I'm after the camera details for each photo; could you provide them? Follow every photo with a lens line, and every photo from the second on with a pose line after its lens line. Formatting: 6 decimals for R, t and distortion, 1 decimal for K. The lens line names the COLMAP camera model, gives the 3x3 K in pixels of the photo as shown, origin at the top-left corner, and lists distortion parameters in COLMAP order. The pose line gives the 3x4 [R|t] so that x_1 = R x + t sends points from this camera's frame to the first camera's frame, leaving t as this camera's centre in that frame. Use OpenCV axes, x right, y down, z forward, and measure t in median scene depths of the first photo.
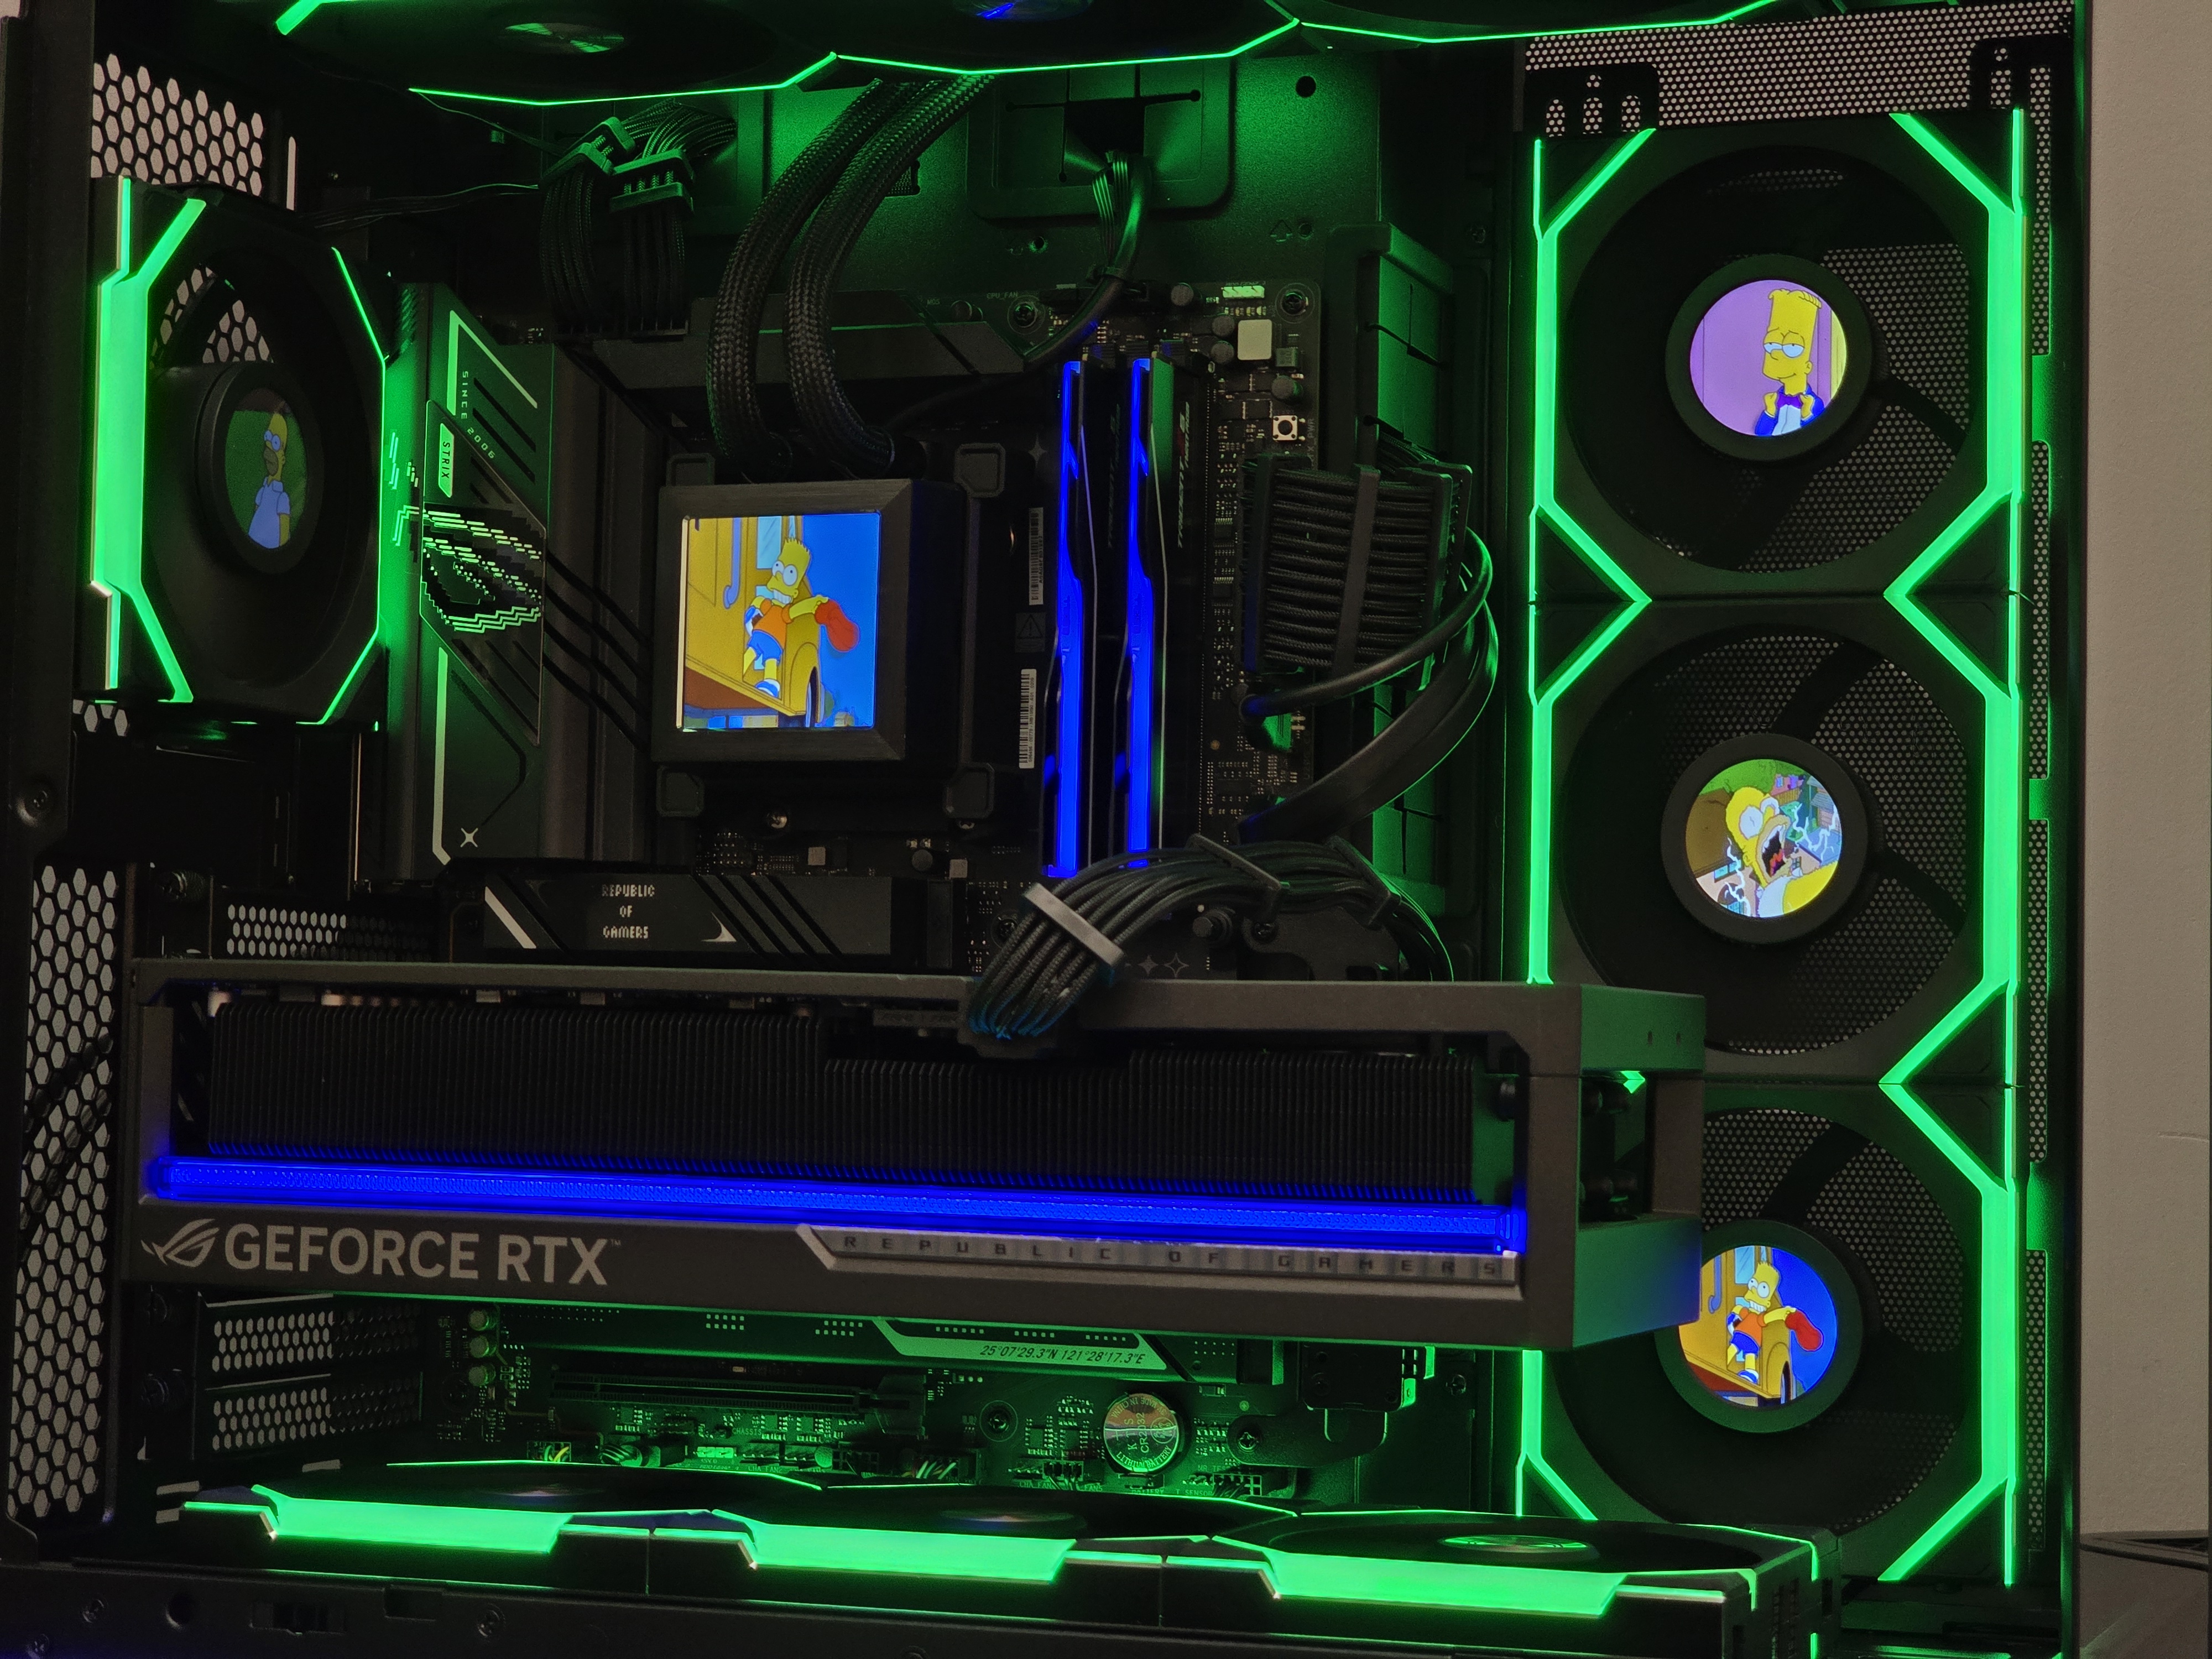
lens RADIAL K [[4294.0, 0, 1154.8], [0, 4294.0, 785.1], [0, 0, 1]] dist [0.114355, 0.000000]
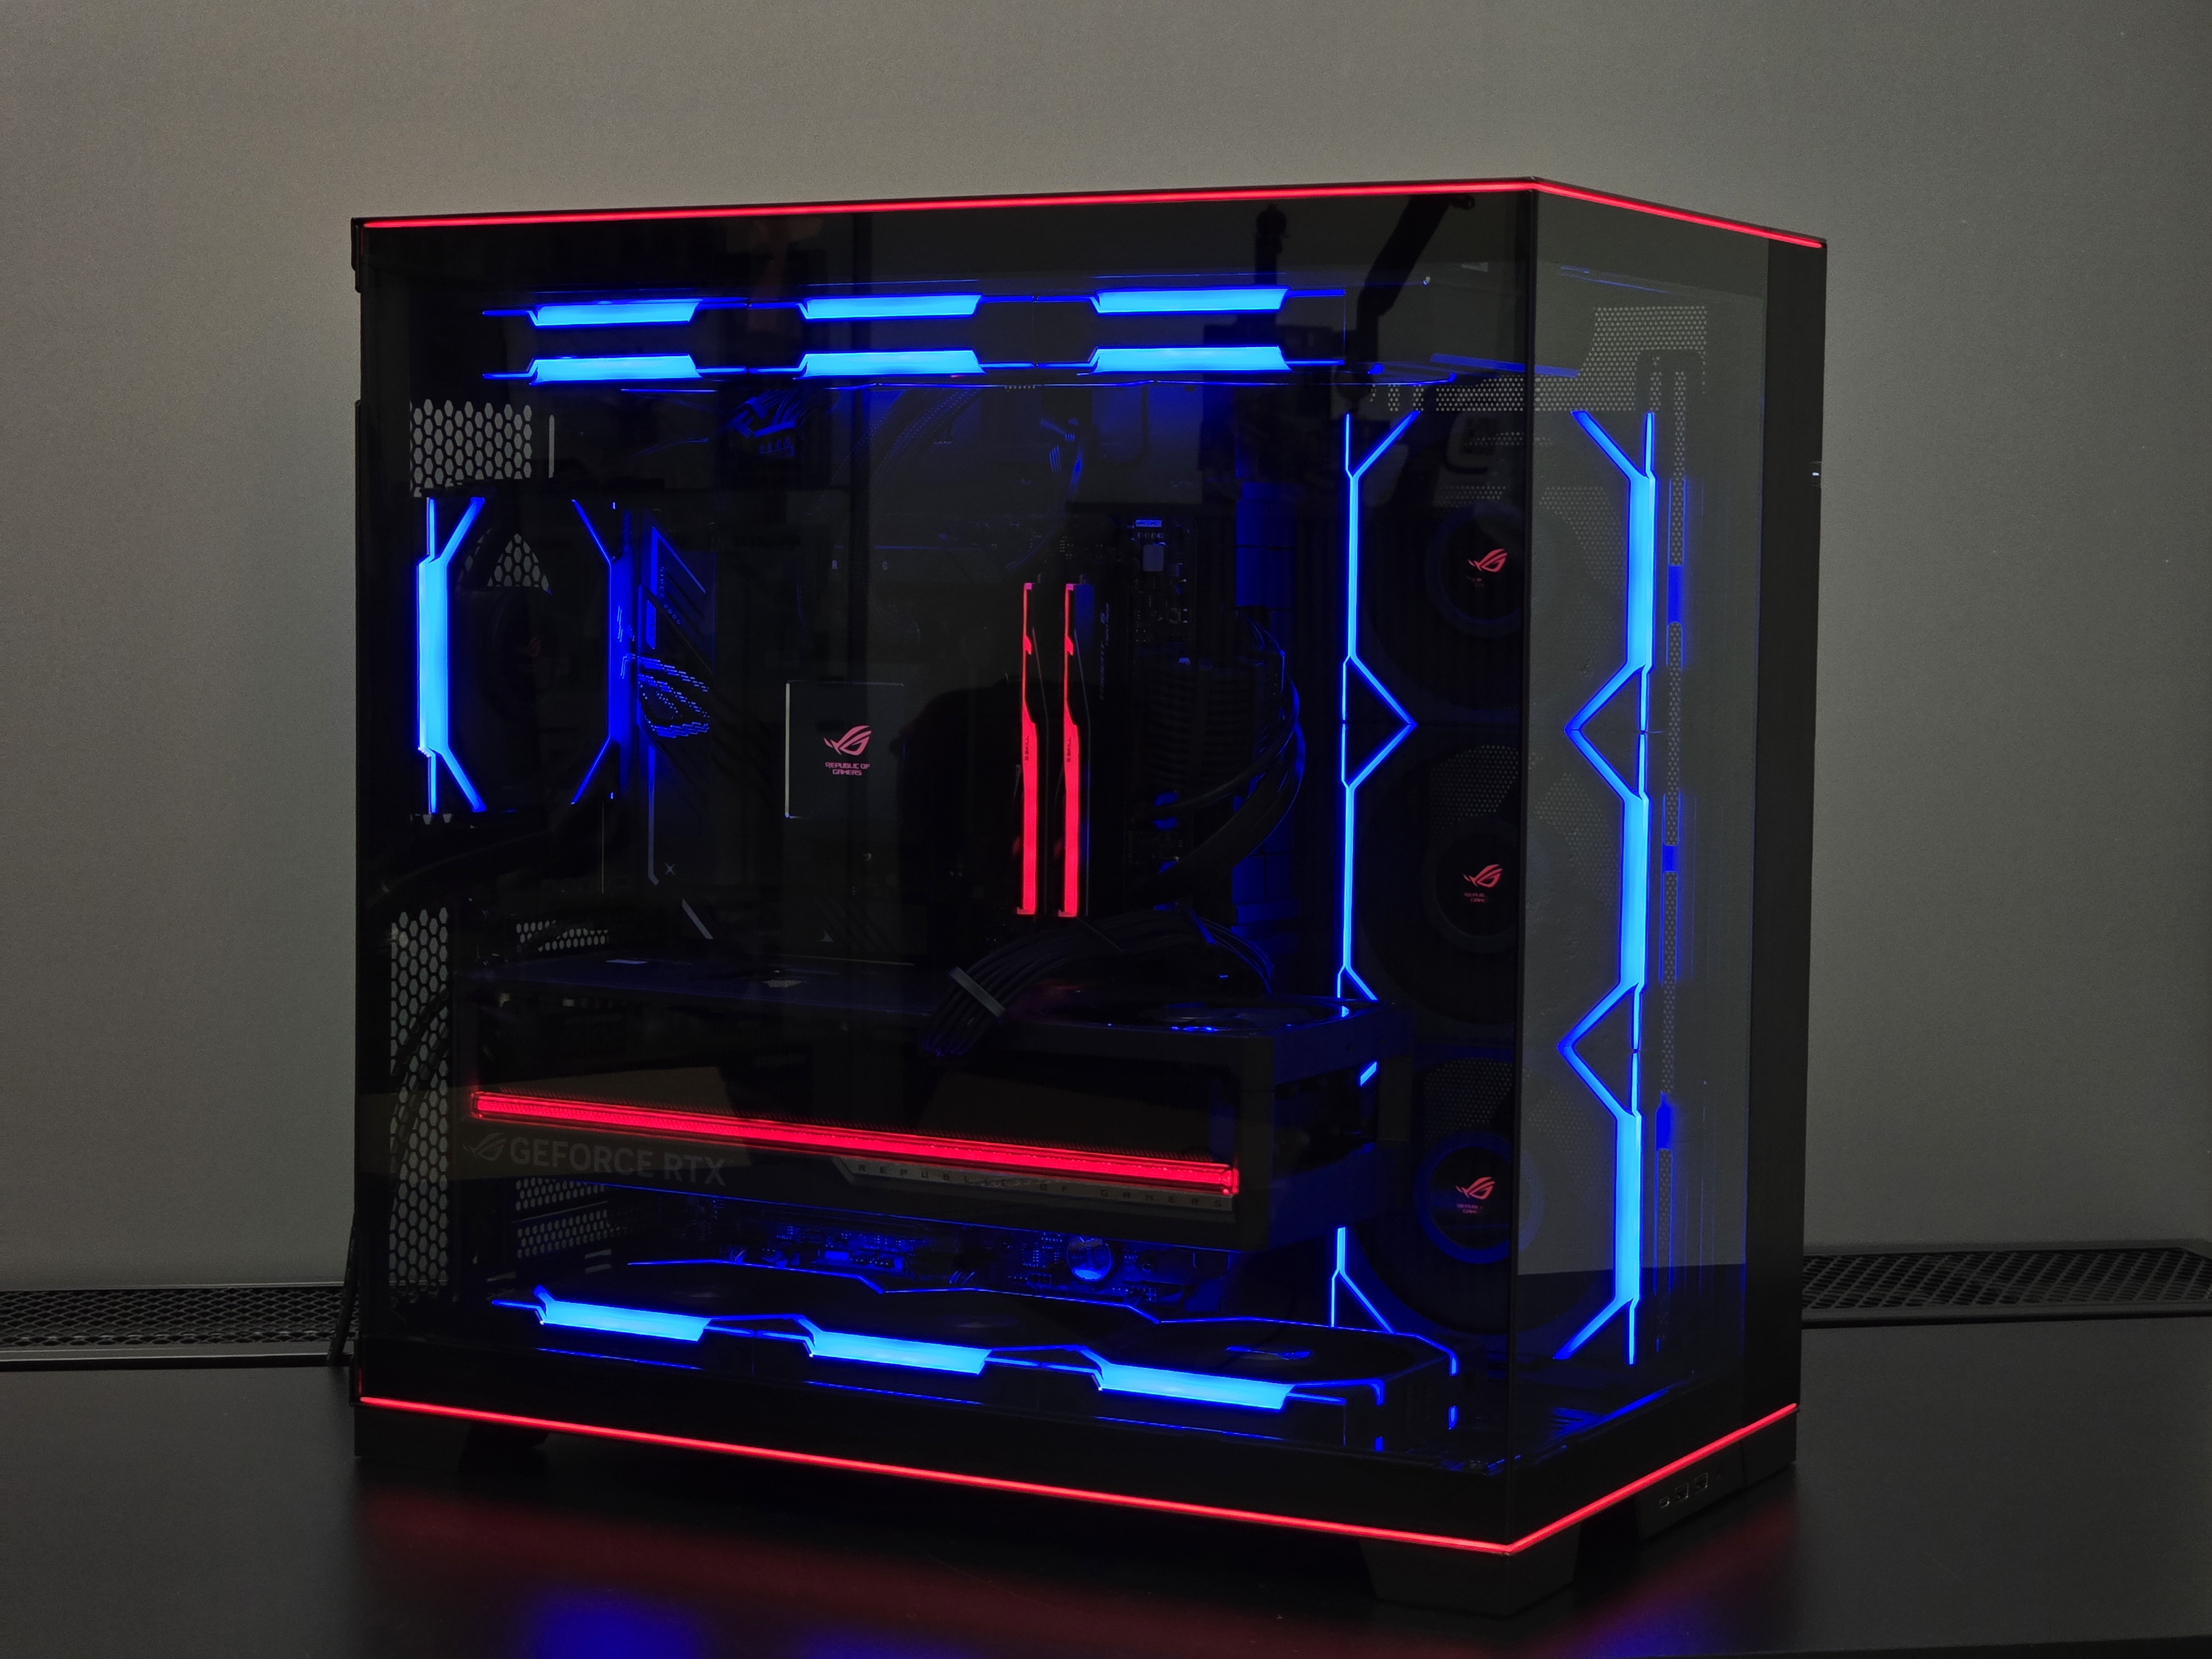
lens RADIAL K [[4339.8, 0, 1061.9], [0, 4339.8, 833.6], [0, 0, 1]] dist [0.053708, 0.000000]
pose [[0.988514, 0.002747, -0.151104, 0.228023], [0.017097, 0.991384, 0.129870, -0.210357], [0.150159, -0.130962, 0.979950, -0.542856]]
